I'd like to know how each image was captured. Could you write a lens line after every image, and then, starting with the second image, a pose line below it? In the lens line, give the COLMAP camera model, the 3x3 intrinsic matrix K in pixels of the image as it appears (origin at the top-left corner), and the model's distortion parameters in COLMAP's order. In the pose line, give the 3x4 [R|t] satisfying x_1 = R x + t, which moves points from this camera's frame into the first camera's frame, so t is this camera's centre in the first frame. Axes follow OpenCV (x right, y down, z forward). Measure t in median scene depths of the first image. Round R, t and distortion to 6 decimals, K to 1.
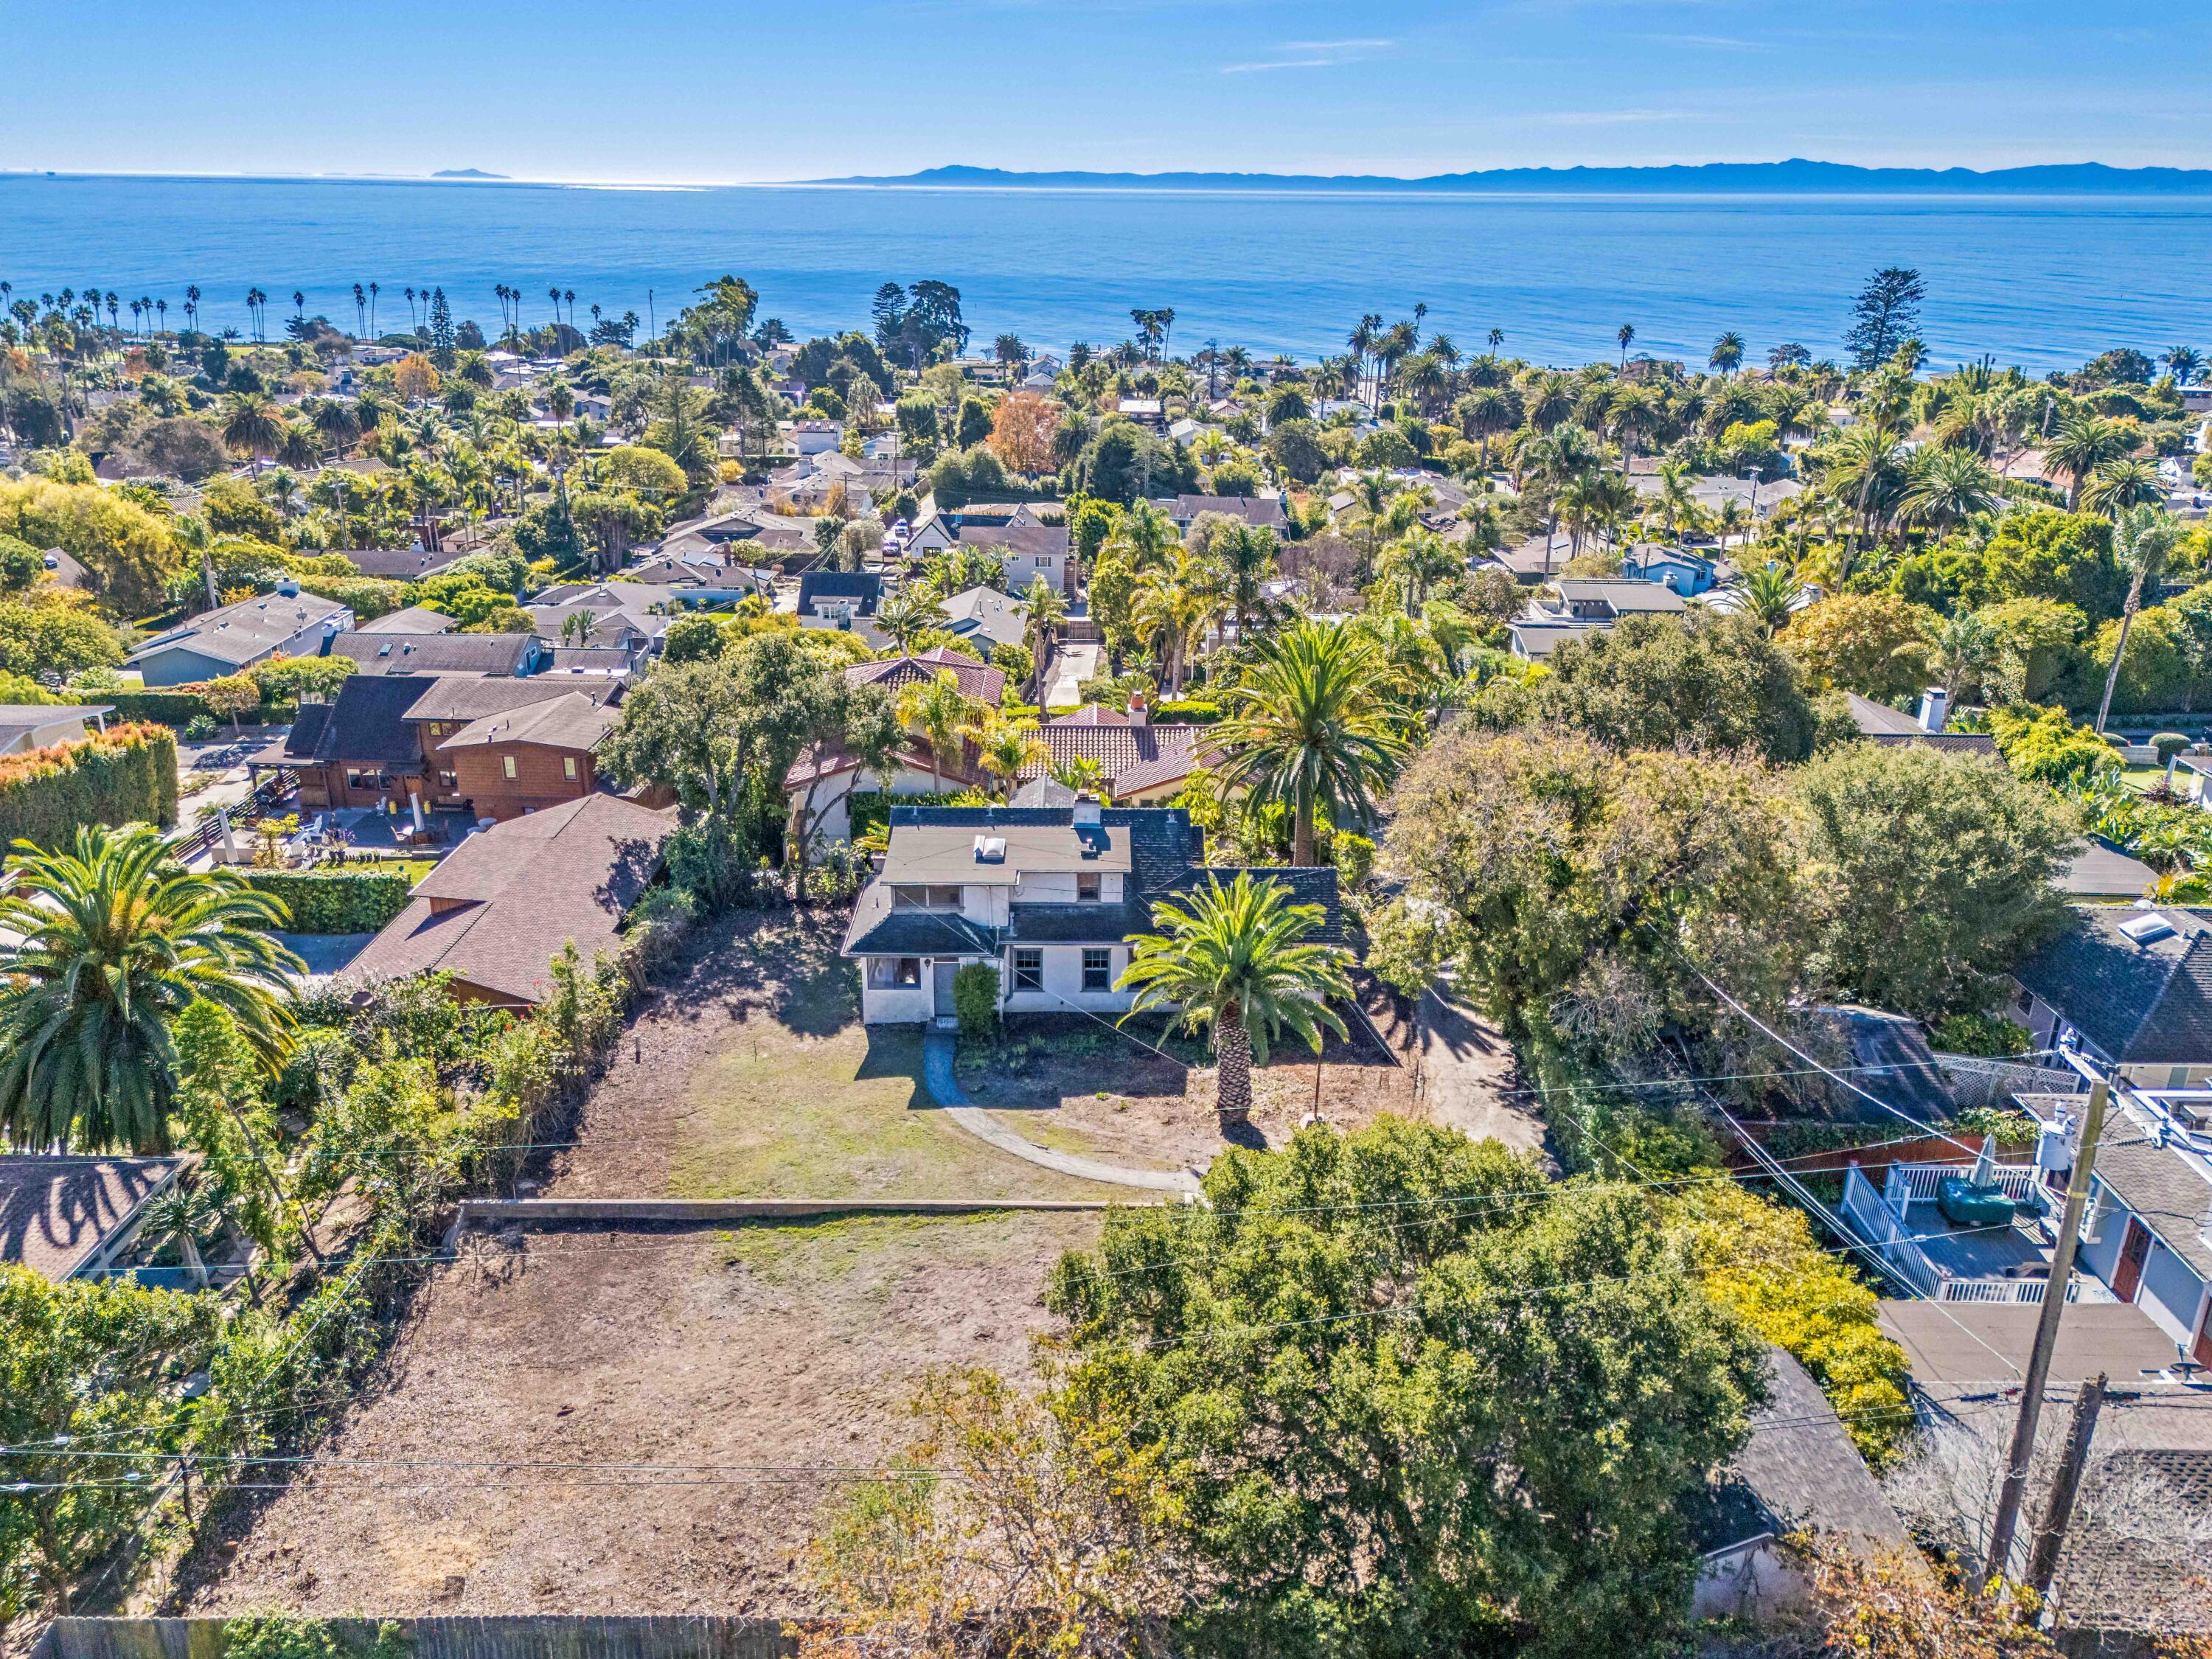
lens RADIAL K [[1639.9, 0, 1106.0], [0, 1639.9, 829.5], [0, 0, 1]] dist [0.097796, -0.104080]
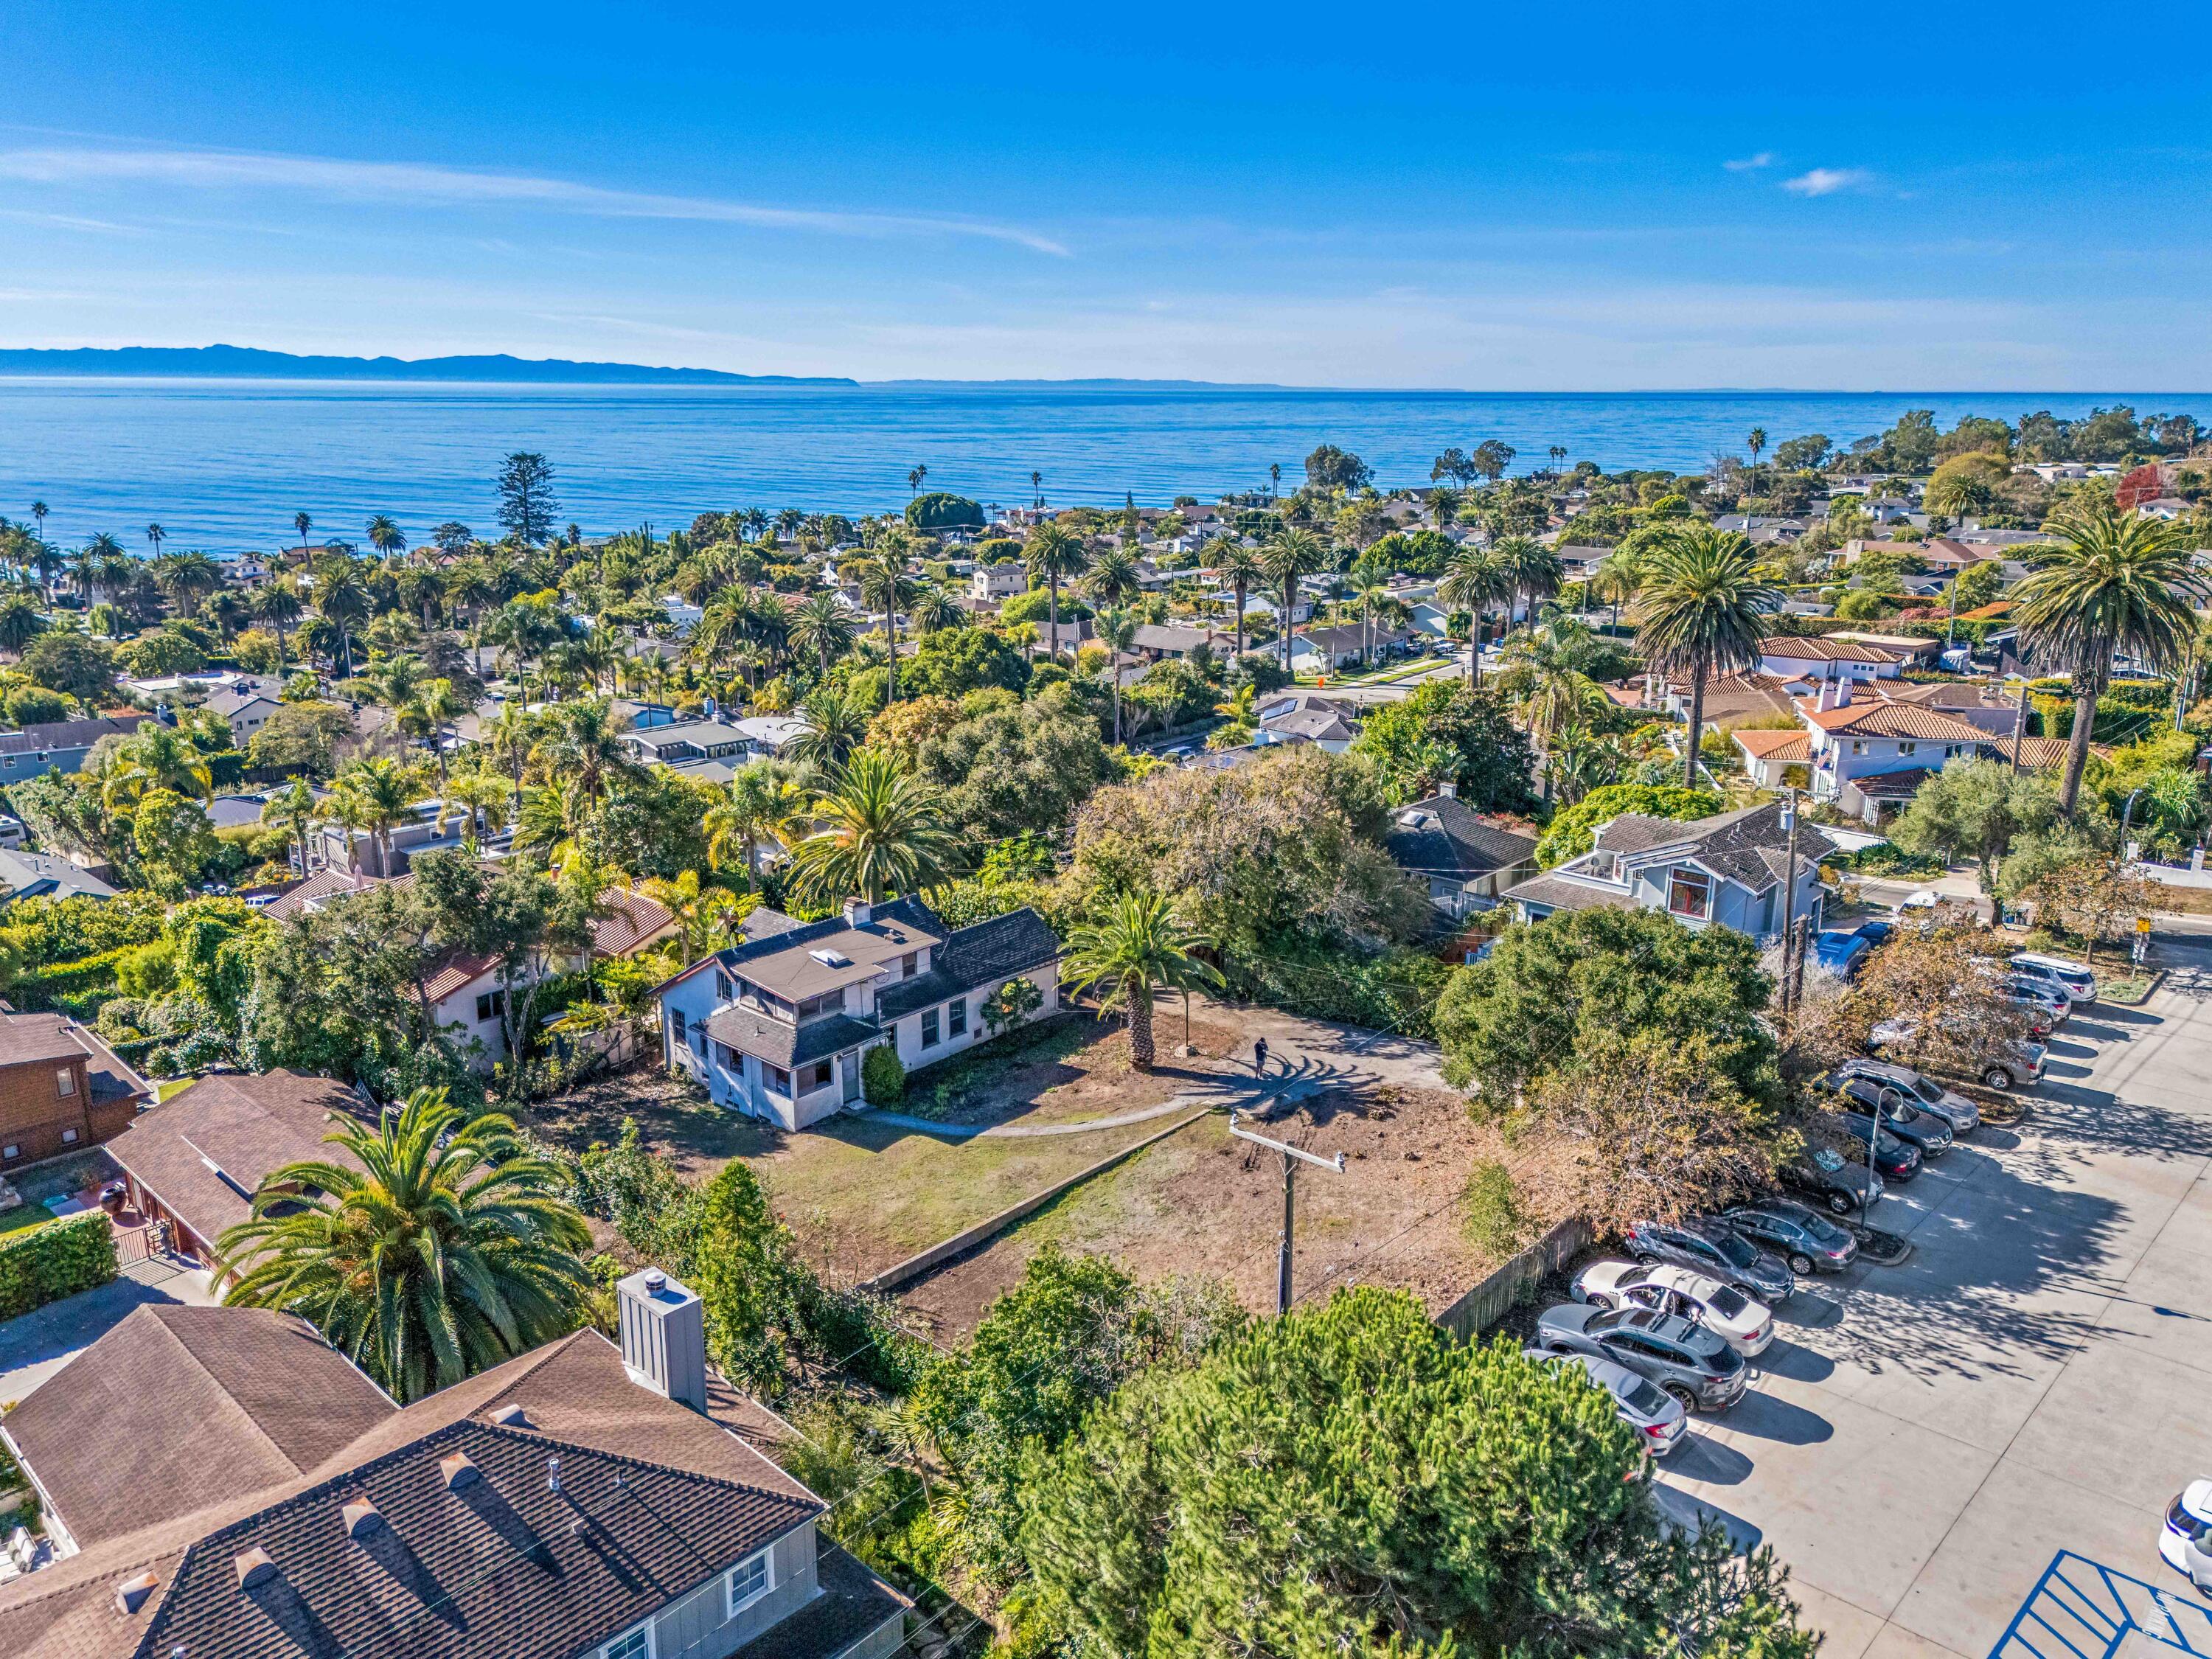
lens RADIAL K [[1597.2, 0, 1119.3], [0, 1597.2, 897.4], [0, 0, 1]] dist [0.093134, -0.086010]
pose [[0.663754, -0.234634, 0.710196, -0.322074], [0.273629, 0.959874, 0.061388, -0.019100], [-0.696102, 0.153584, 0.701323, 0.016082]]
